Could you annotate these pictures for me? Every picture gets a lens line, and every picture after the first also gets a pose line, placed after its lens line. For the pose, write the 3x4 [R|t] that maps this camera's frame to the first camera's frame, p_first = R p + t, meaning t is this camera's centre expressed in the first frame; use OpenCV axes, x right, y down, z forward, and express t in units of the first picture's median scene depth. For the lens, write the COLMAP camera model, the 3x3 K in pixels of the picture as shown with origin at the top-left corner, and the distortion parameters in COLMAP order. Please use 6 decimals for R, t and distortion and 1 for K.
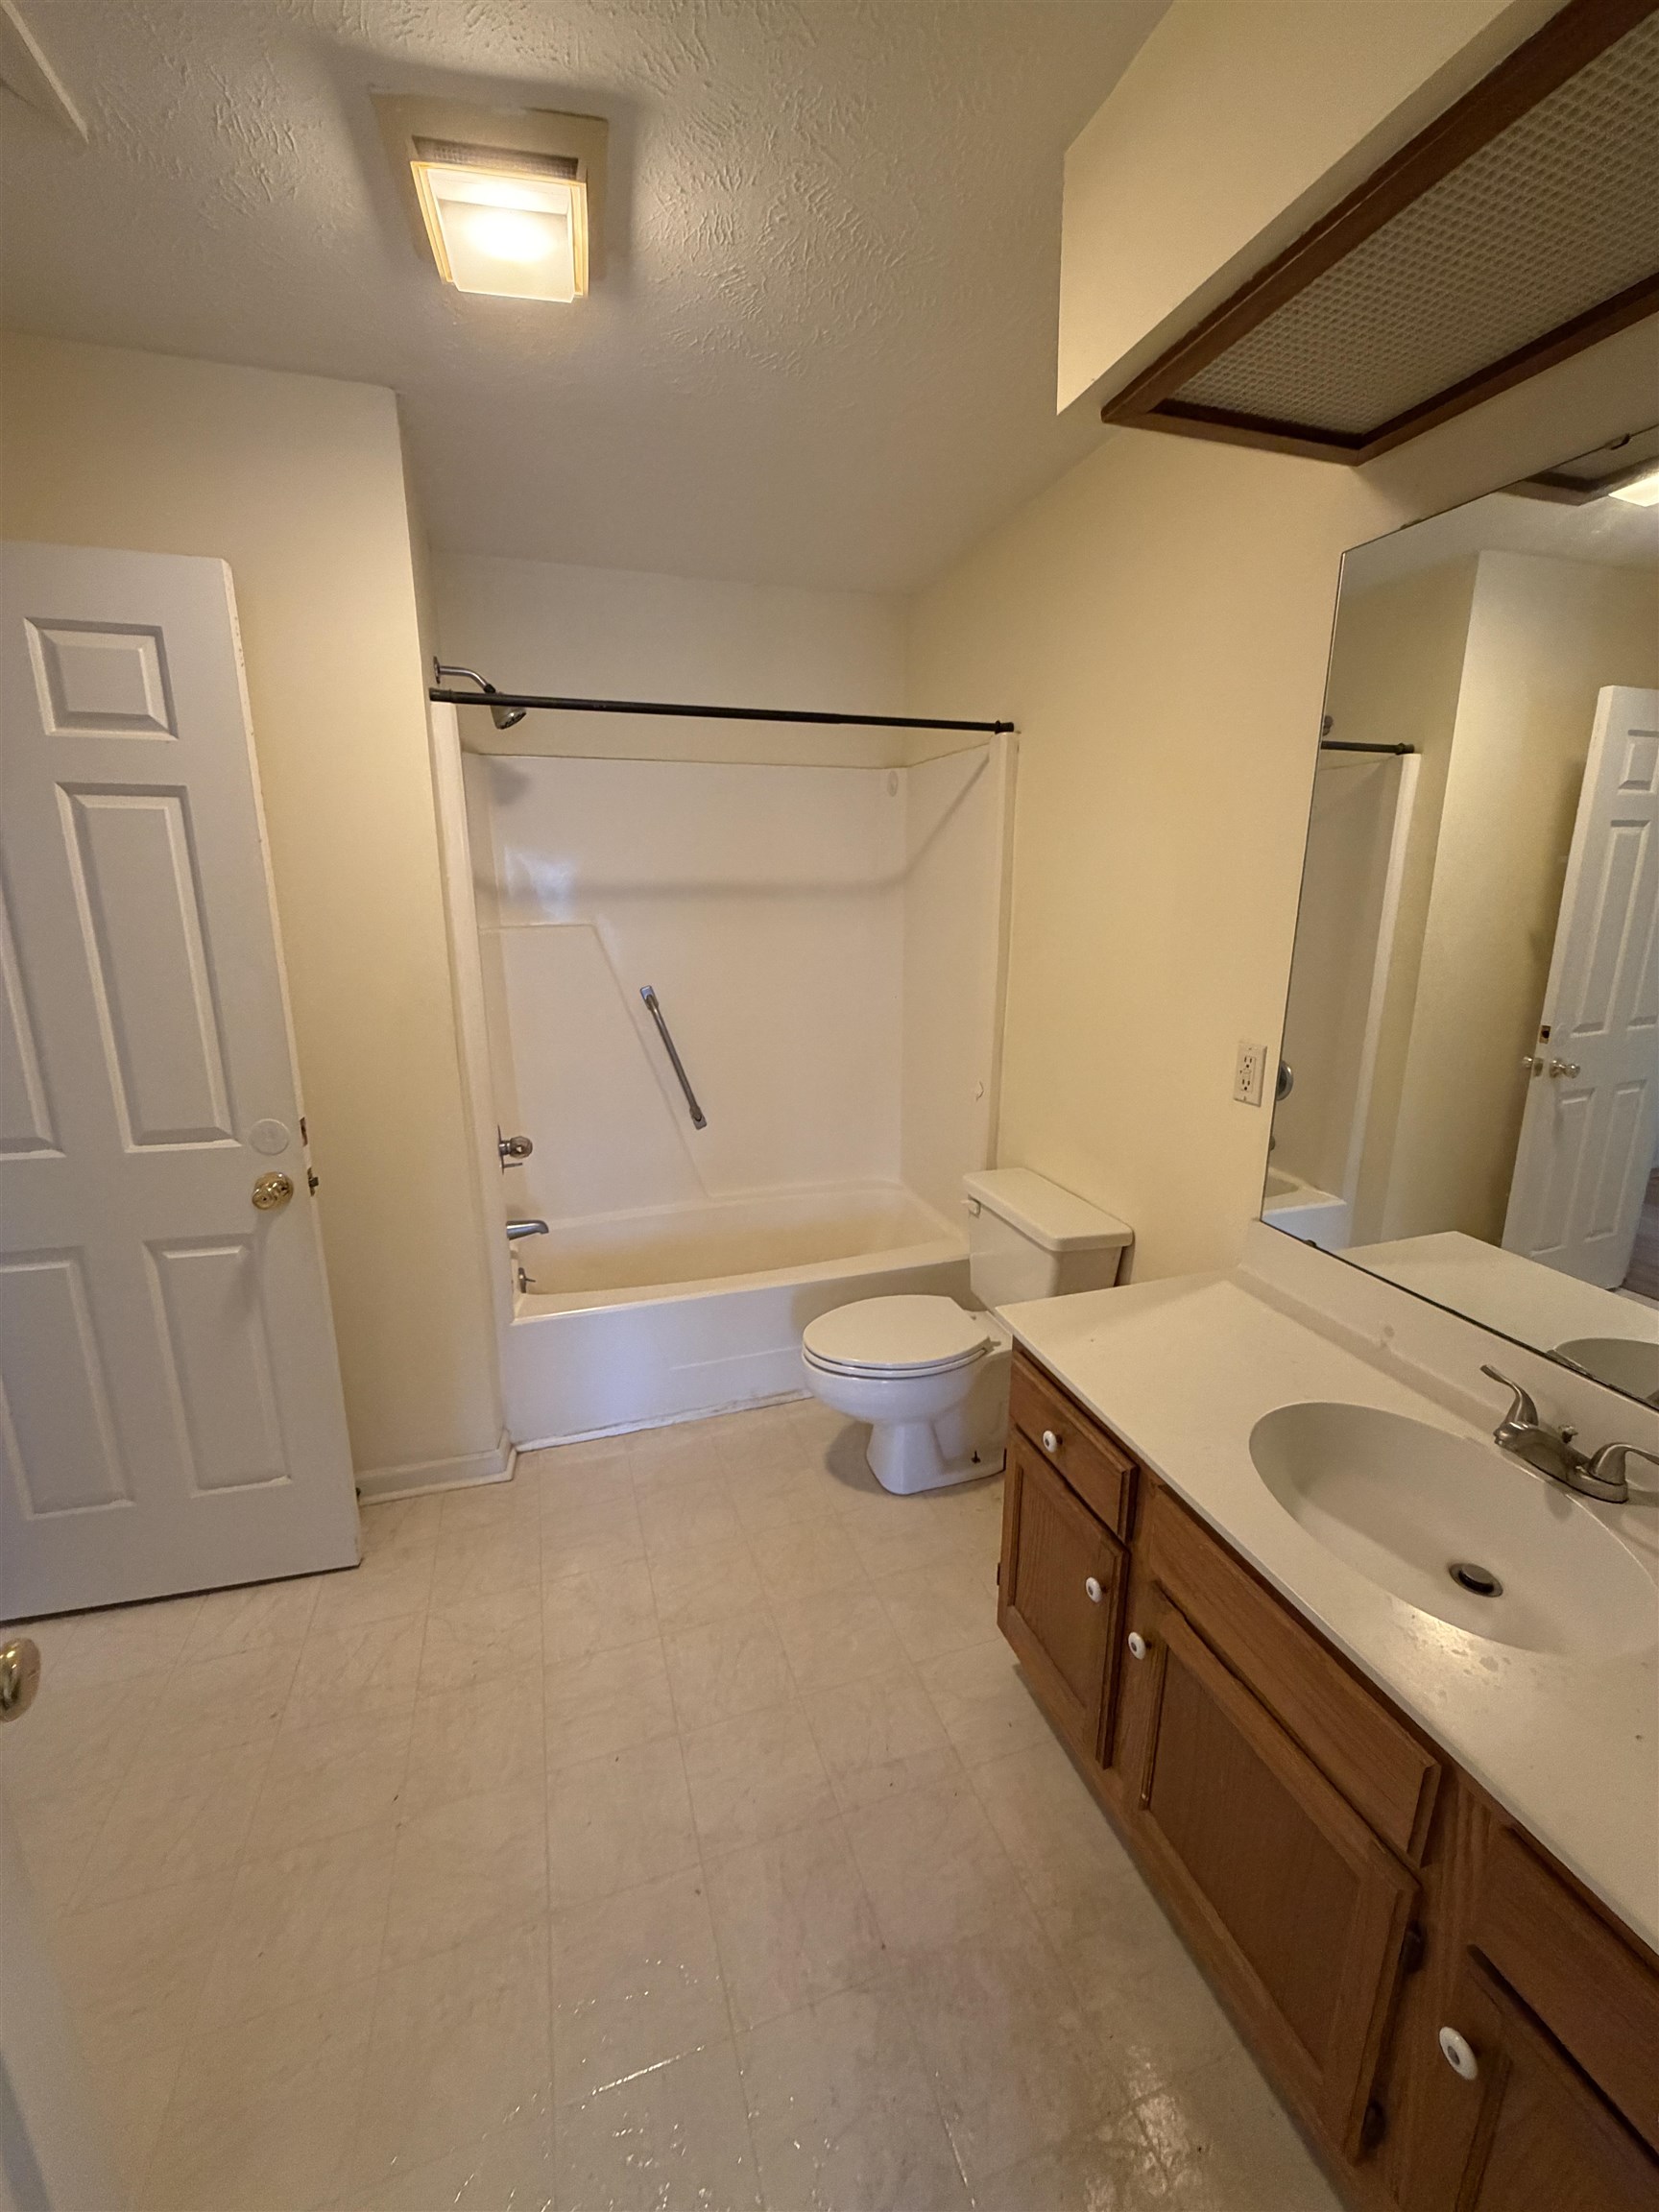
lens RADIAL K [[878.0, 0, 829.5], [0, 878.0, 1106.0], [0, 0, 1]] dist [0.000802, -0.000186]
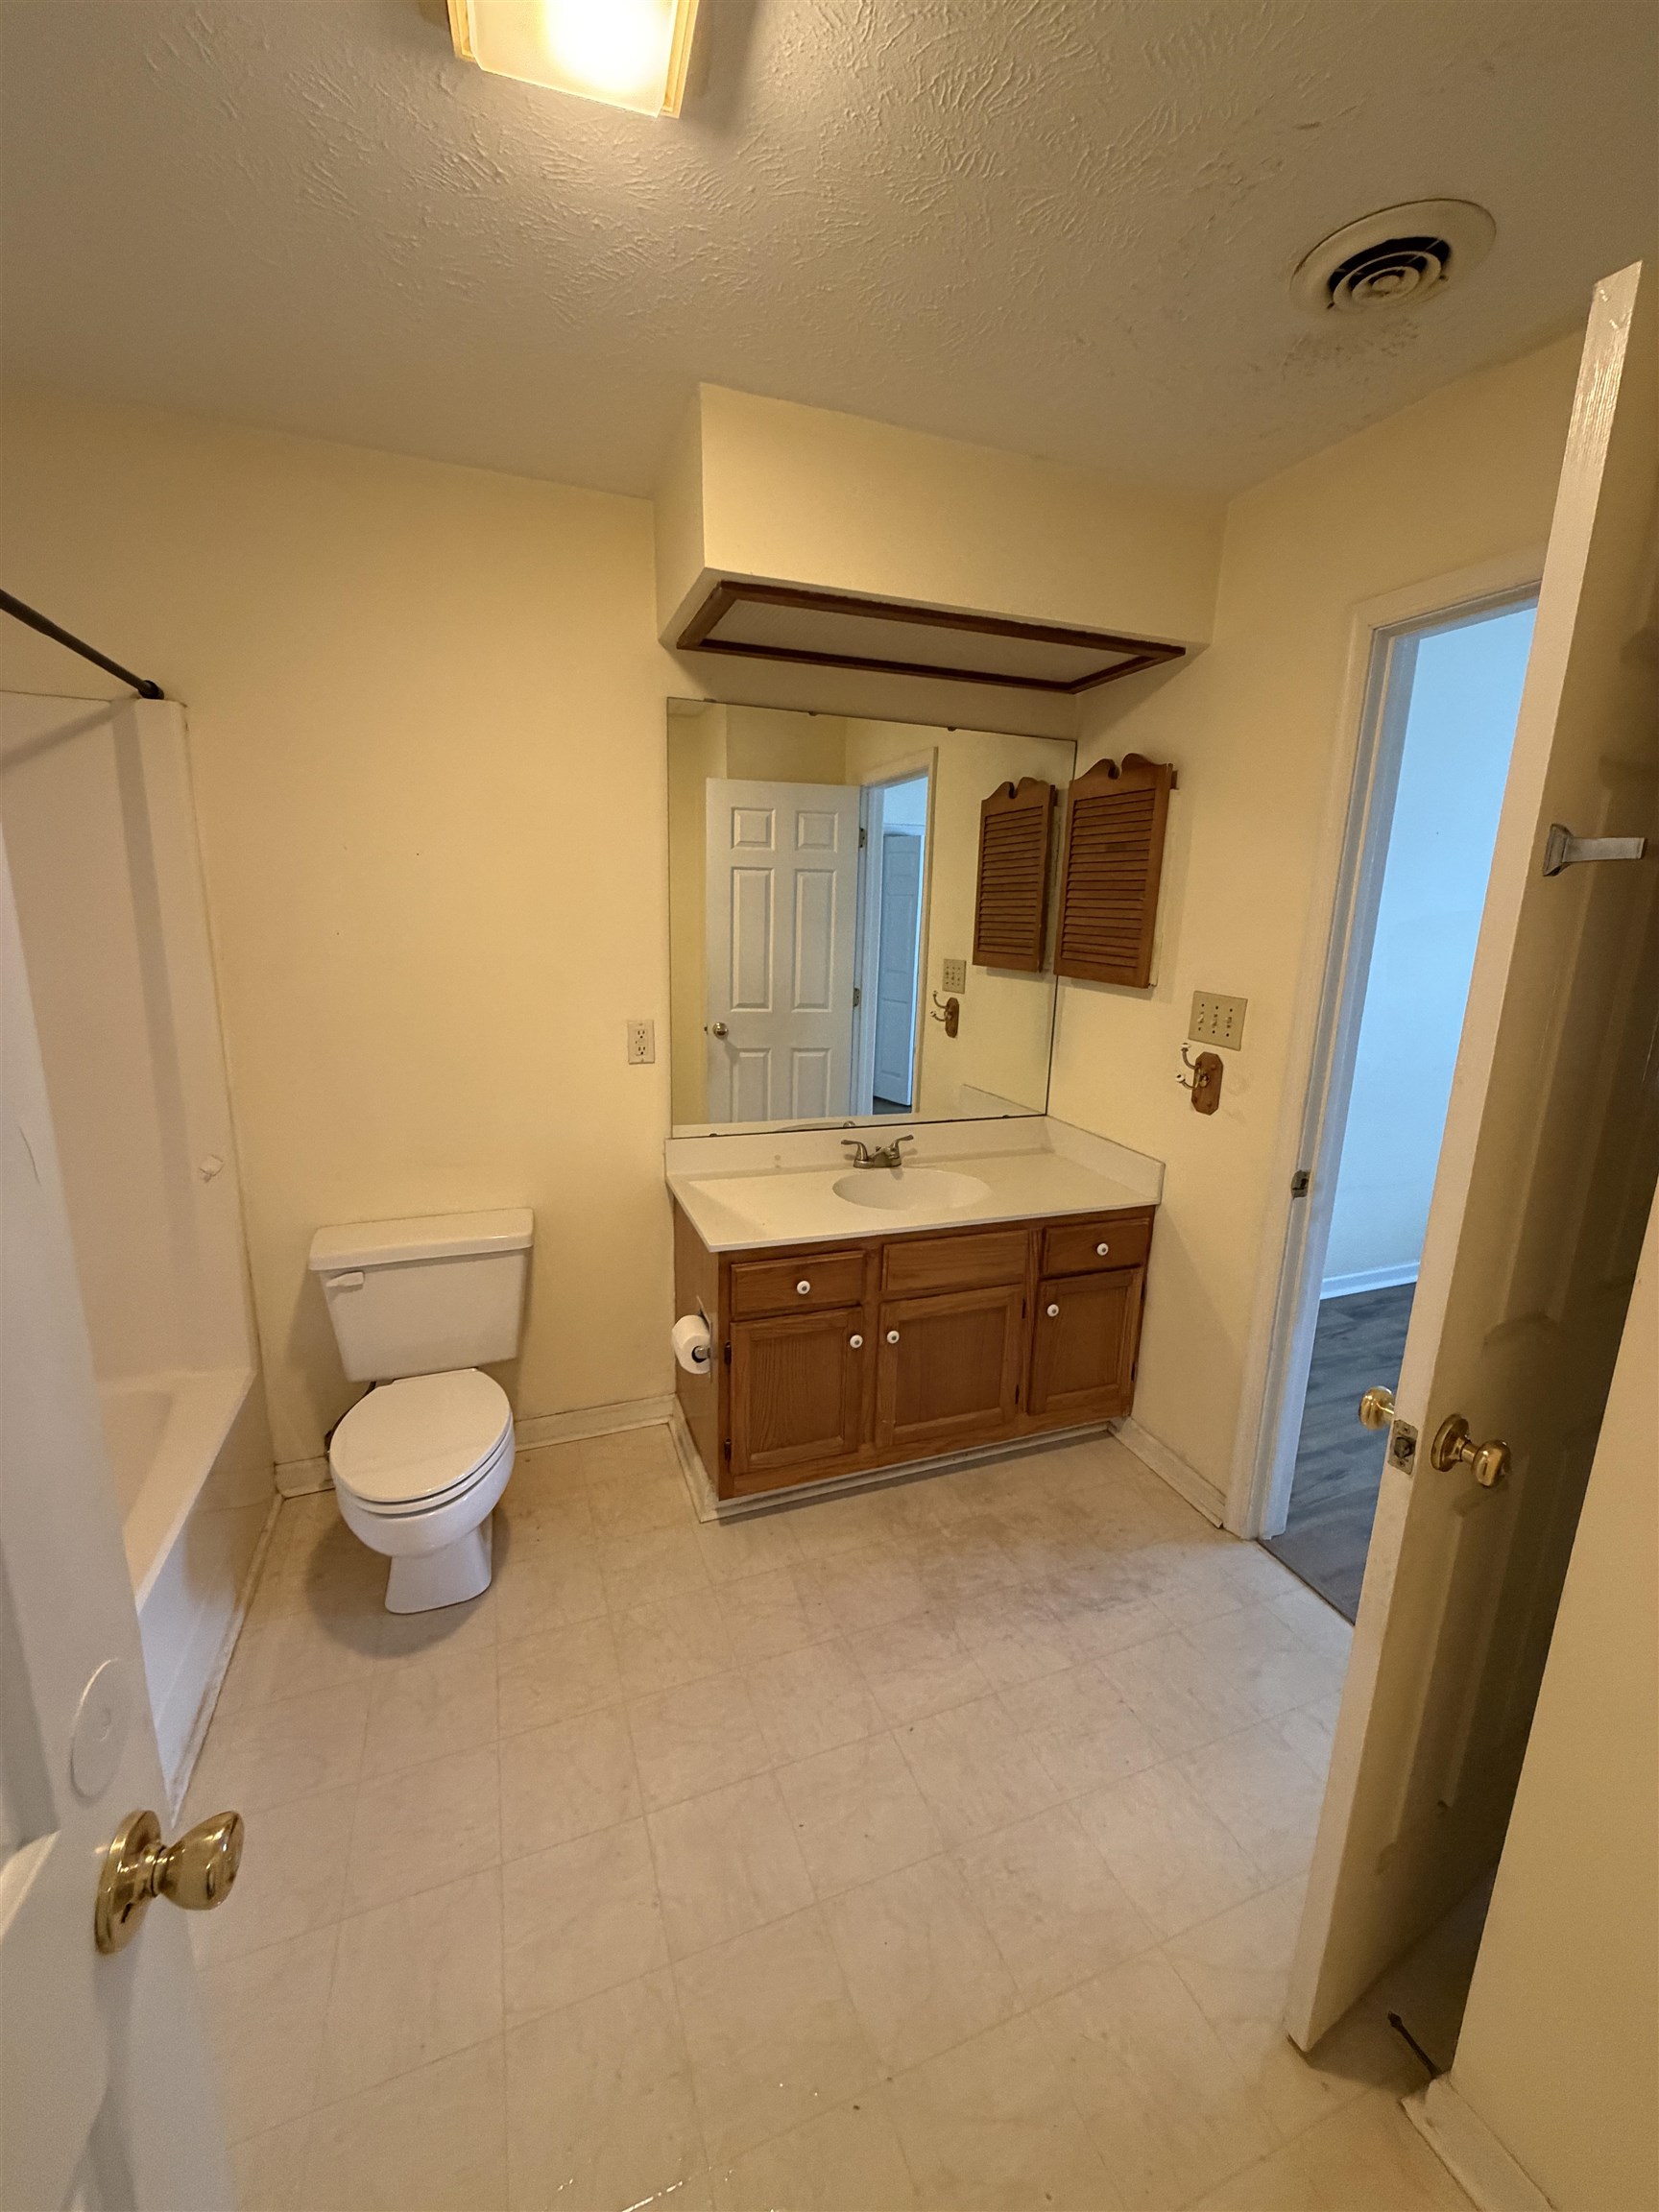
lens RADIAL K [[878.0, 0, 829.5], [0, 878.0, 1106.0], [0, 0, 1]] dist [0.000802, -0.000186]
pose [[-0.041783, -0.218135, 0.975024, -1.142646], [0.224480, 0.948877, 0.221905, -0.228165], [-0.973582, 0.228146, 0.009320, 0.893886]]
